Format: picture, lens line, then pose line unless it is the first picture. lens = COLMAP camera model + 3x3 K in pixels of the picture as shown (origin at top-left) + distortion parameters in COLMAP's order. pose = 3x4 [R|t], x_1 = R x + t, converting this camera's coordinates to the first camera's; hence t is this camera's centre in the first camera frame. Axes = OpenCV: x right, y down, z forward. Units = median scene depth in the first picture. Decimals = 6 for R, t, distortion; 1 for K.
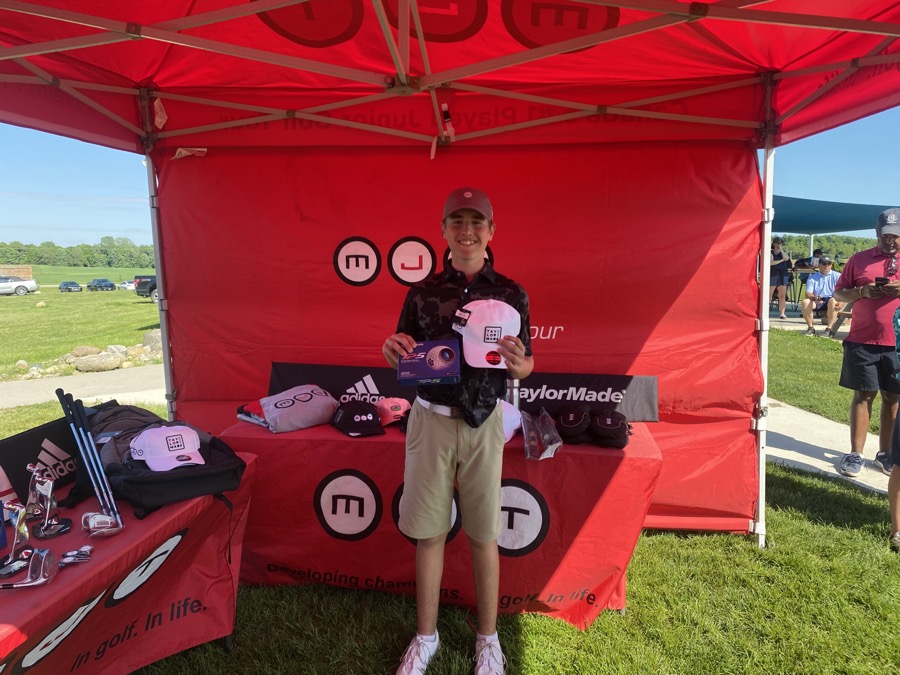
lens RADIAL K [[633.1, 0, 444.2], [0, 633.1, 355.1], [0, 0, 1]] dist [0.017289, -0.006437]
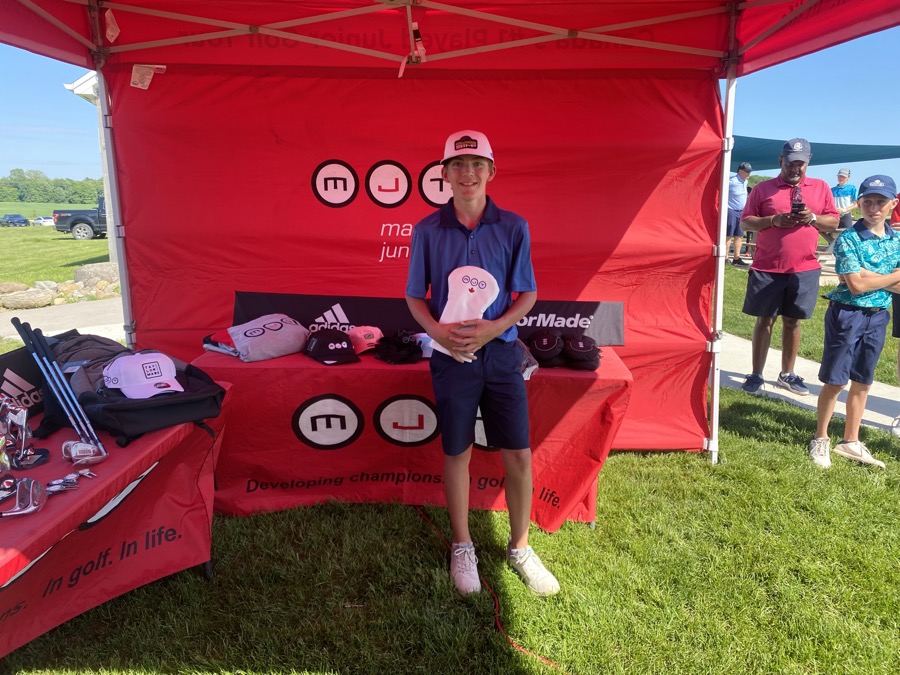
lens RADIAL K [[633.7, 0, 440.0], [0, 633.7, 329.7], [0, 0, 1]] dist [0.014155, -0.000765]
pose [[0.995930, -0.011723, 0.089367, -0.054229], [0.006567, 0.998308, 0.057767, 0.017451], [-0.089893, -0.056945, 0.994322, 0.001468]]
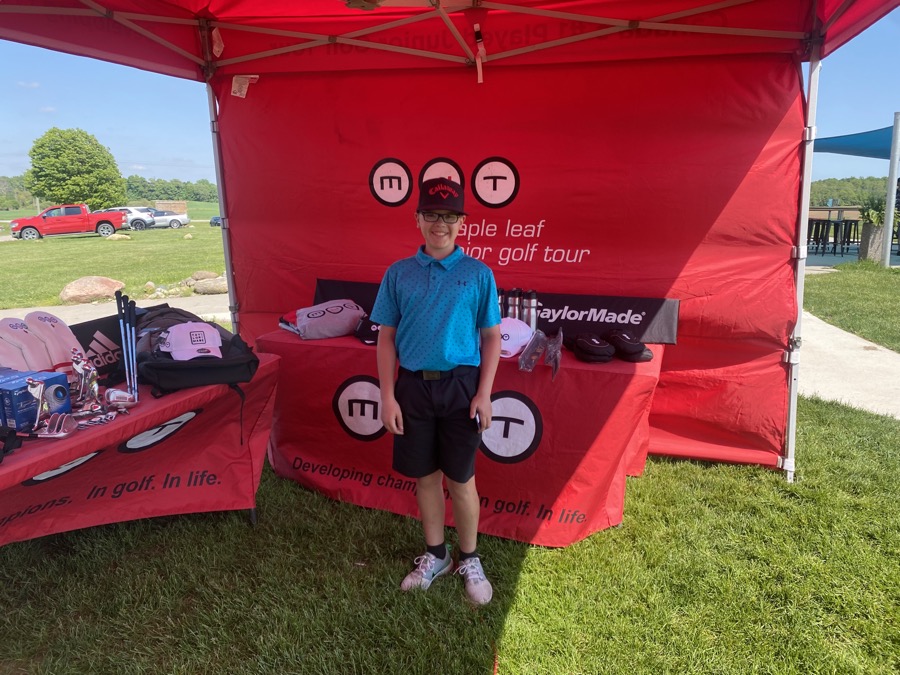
lens RADIAL K [[638.4, 0, 471.0], [0, 638.4, 334.5], [0, 0, 1]] dist [0.003403, 0.001339]
pose [[0.988101, 0.037577, -0.149148, 0.170745], [-0.028864, 0.997772, 0.060157, 0.038088], [0.151076, -0.055136, 0.986983, -0.034265]]
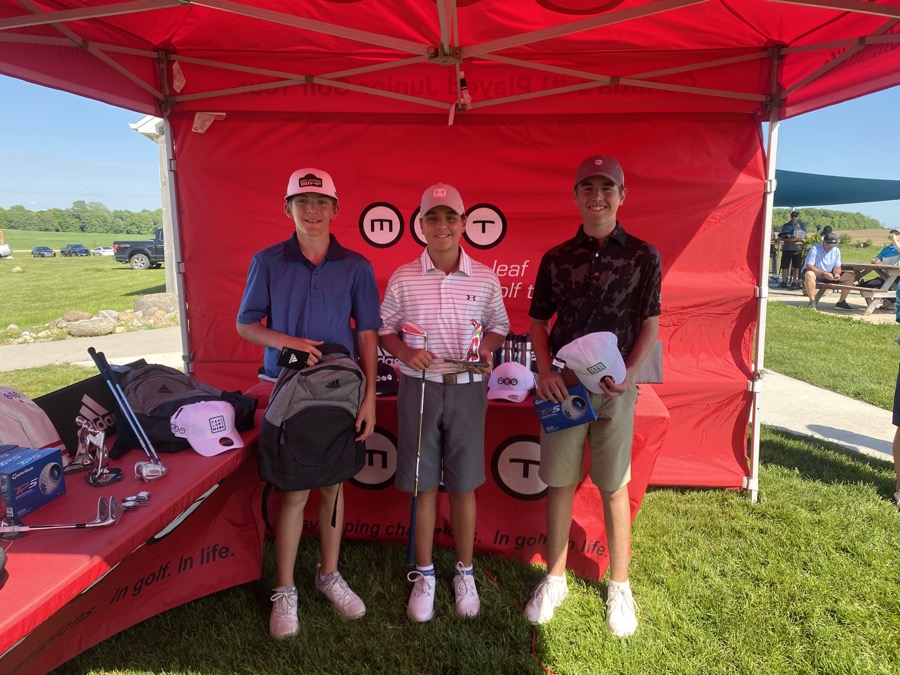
lens RADIAL K [[634.4, 0, 444.2], [0, 634.4, 349.4], [0, 0, 1]] dist [0.005205, 0.008142]
pose [[0.999576, 0.005751, 0.028544, -0.055591], [-0.006856, 0.999224, 0.038775, 0.010698], [-0.028299, -0.038955, 0.998840, -0.038731]]
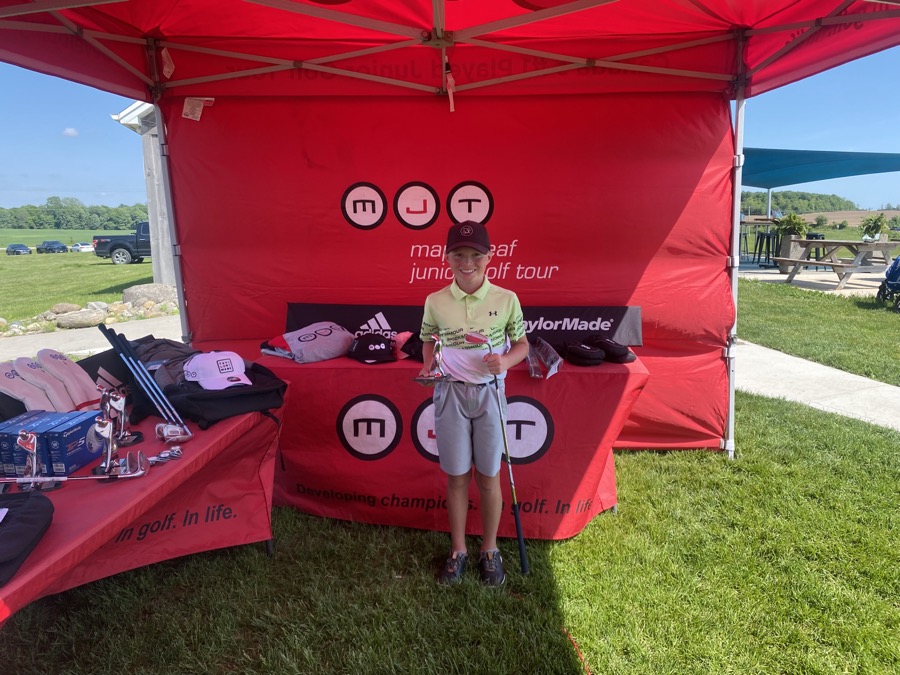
lens RADIAL K [[632.0, 0, 452.6], [0, 632.0, 344.5], [0, 0, 1]] dist [0.011344, 0.001750]
pose [[0.997876, -0.020628, 0.061797, -0.069554], [0.017613, 0.998647, 0.048935, 0.039535], [-0.062723, -0.047742, 0.996888, -0.095458]]
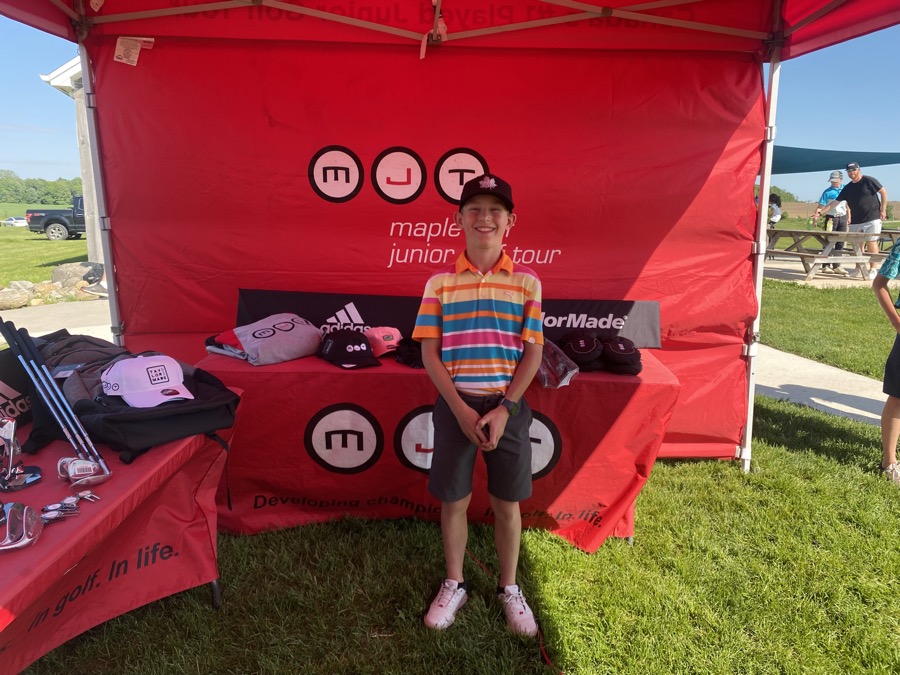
lens RADIAL K [[636.5, 0, 443.5], [0, 636.5, 337.9], [0, 0, 1]] dist [0.009254, 0.000518]
pose [[0.992438, -0.011504, 0.122207, -0.110101], [0.003574, 0.997885, 0.064906, 0.025697], [-0.122695, -0.063979, 0.990380, 0.082704]]
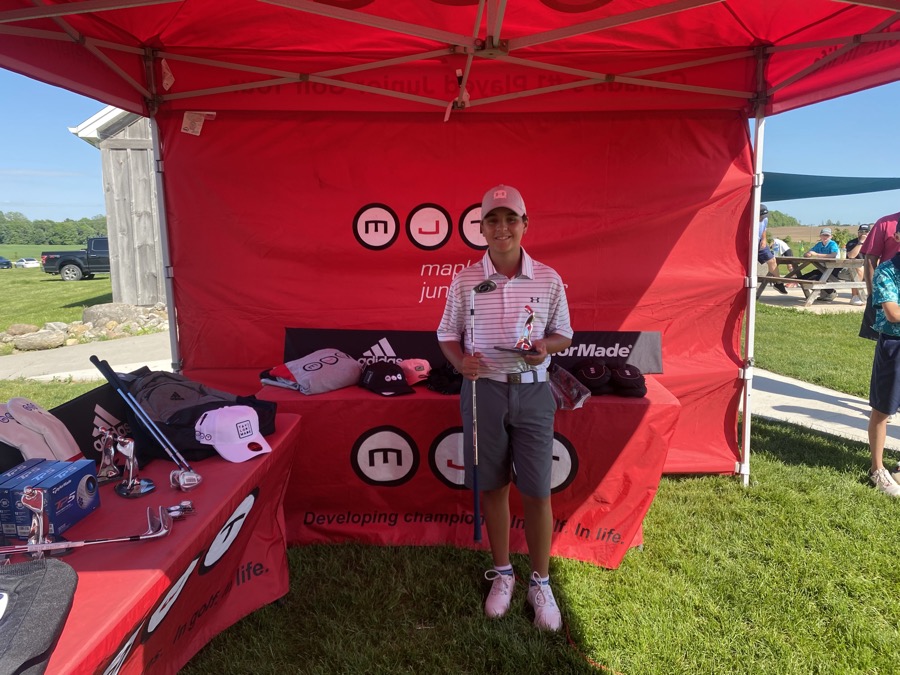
lens RADIAL K [[633.4, 0, 436.1], [0, 633.4, 349.5], [0, 0, 1]] dist [0.010708, -0.000257]
pose [[0.994178, -0.026331, 0.104482, -0.158514], [0.022901, 0.999163, 0.033896, 0.019179], [-0.105288, -0.031306, 0.993949, -0.028445]]
